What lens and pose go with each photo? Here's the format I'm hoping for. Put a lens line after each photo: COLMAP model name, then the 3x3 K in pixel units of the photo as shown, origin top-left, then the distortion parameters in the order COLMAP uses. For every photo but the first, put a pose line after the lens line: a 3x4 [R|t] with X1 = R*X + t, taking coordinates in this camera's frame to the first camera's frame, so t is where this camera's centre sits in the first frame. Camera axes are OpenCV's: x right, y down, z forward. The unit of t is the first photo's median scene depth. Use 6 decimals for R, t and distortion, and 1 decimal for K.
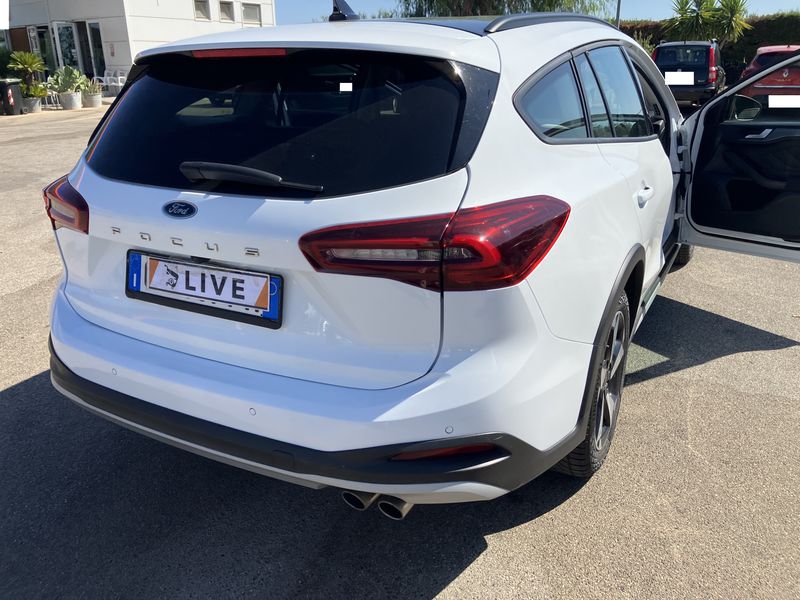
lens RADIAL K [[624.0, 0, 403.6], [0, 624.0, 298.1], [0, 0, 1]] dist [0.100466, -0.146606]
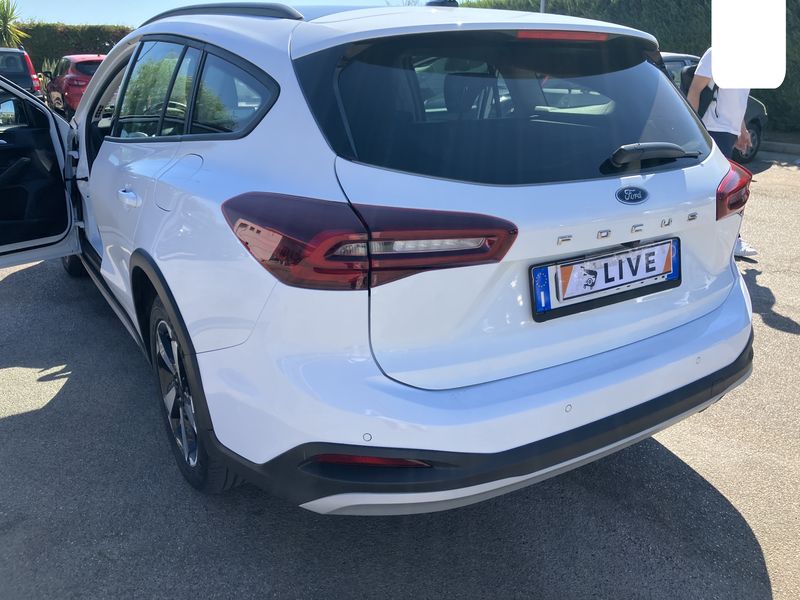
lens RADIAL K [[624.0, 0, 403.6], [0, 624.0, 298.1], [0, 0, 1]] dist [0.100466, -0.146606]
pose [[0.499424, -0.276834, 0.820937, -1.319136], [0.288538, 0.946626, 0.143683, -0.223153], [-0.816897, 0.165113, 0.552645, 0.751103]]
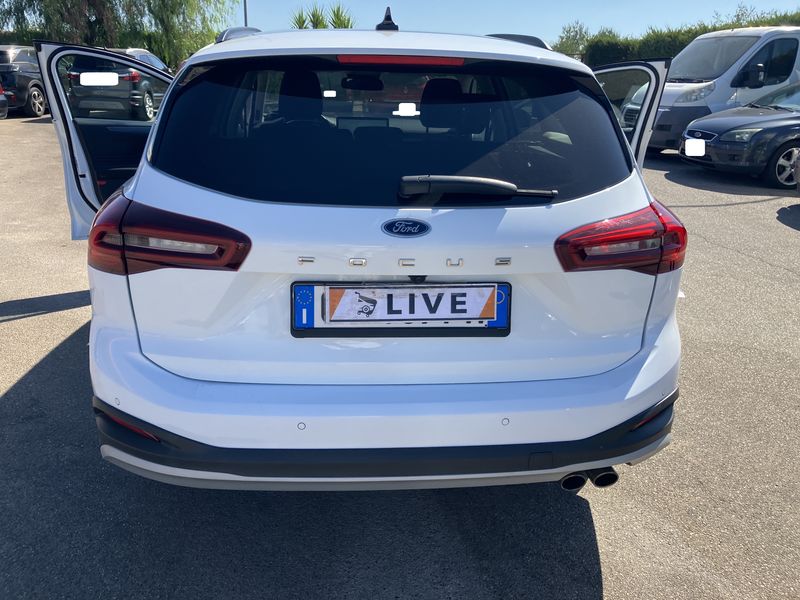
lens RADIAL K [[624.0, 0, 403.6], [0, 624.0, 298.1], [0, 0, 1]] dist [0.100466, -0.146606]
pose [[0.840879, -0.143408, 0.521879, -0.825301], [0.149924, 0.988242, 0.029995, -0.063556], [-0.520044, 0.053020, 0.852492, 0.212648]]
